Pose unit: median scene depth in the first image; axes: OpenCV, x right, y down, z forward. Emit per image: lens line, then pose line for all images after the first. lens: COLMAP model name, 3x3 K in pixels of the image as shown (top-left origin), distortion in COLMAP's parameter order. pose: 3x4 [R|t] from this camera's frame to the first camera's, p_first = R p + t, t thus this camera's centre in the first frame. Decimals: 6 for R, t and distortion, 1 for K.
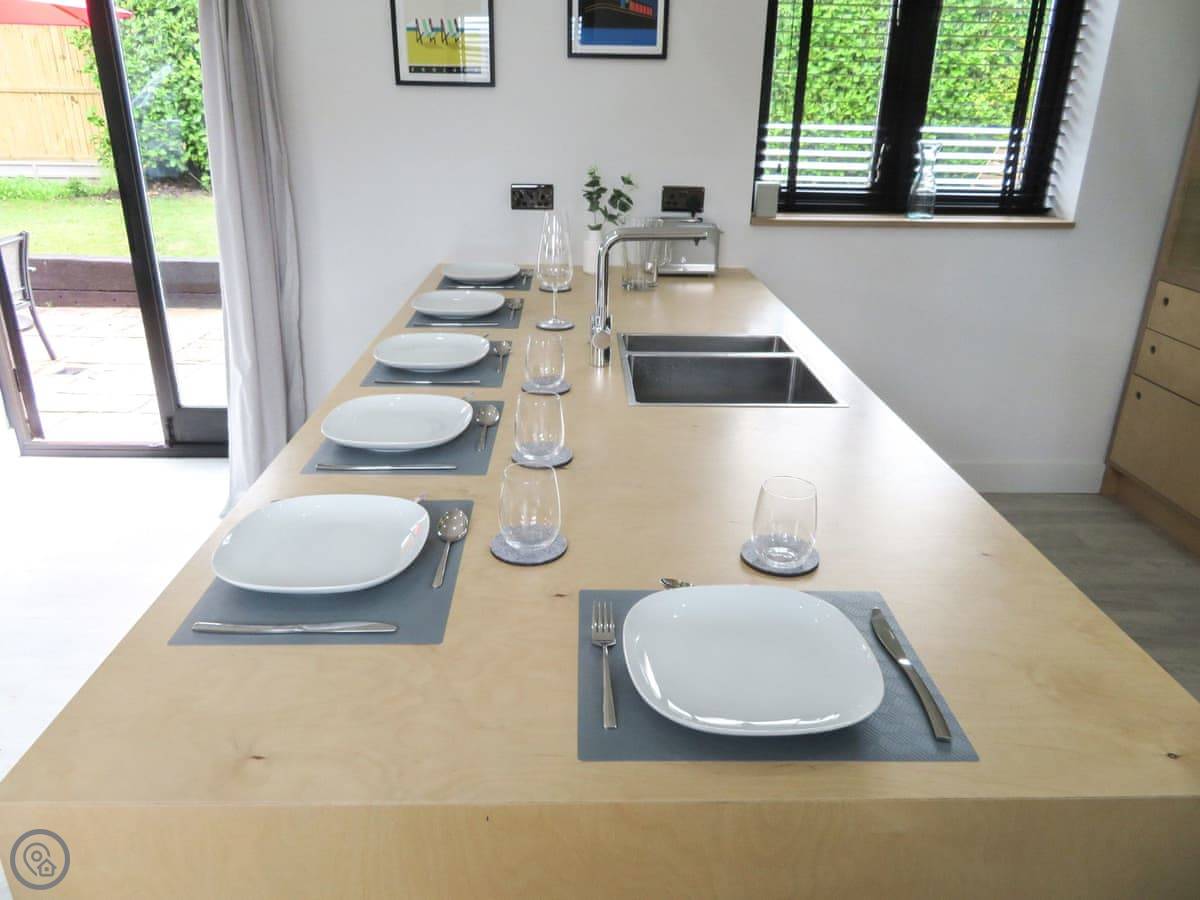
lens RADIAL K [[894.4, 0, 610.5], [0, 894.4, 460.8], [0, 0, 1]] dist [0.000653, -0.003010]
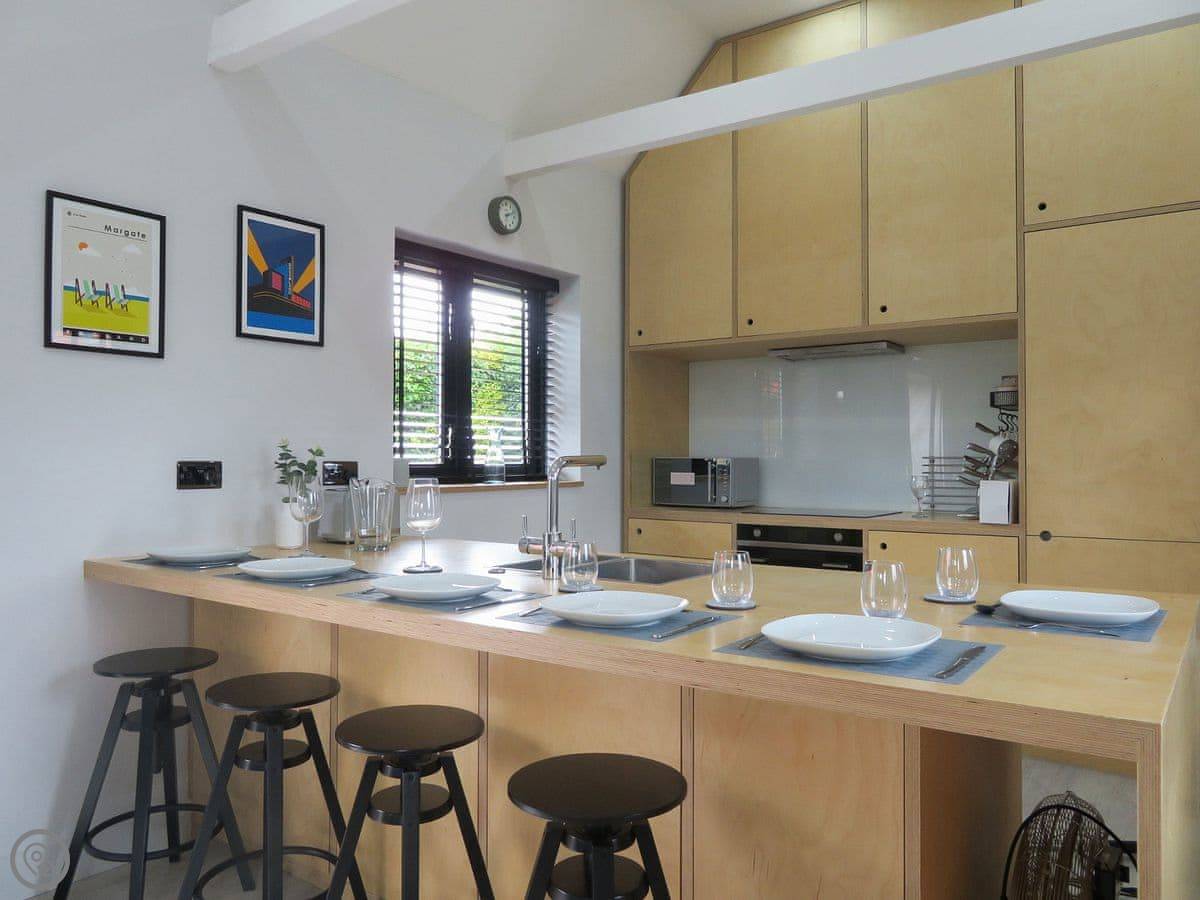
lens RADIAL K [[894.4, 0, 604.4], [0, 894.4, 448.7], [0, 0, 1]] dist [0.000653, -0.003010]
pose [[0.605144, -0.006874, 0.796086, -0.583238], [0.312111, 0.921962, -0.229289, 0.011184], [-0.732385, 0.387220, 0.560065, 0.206841]]
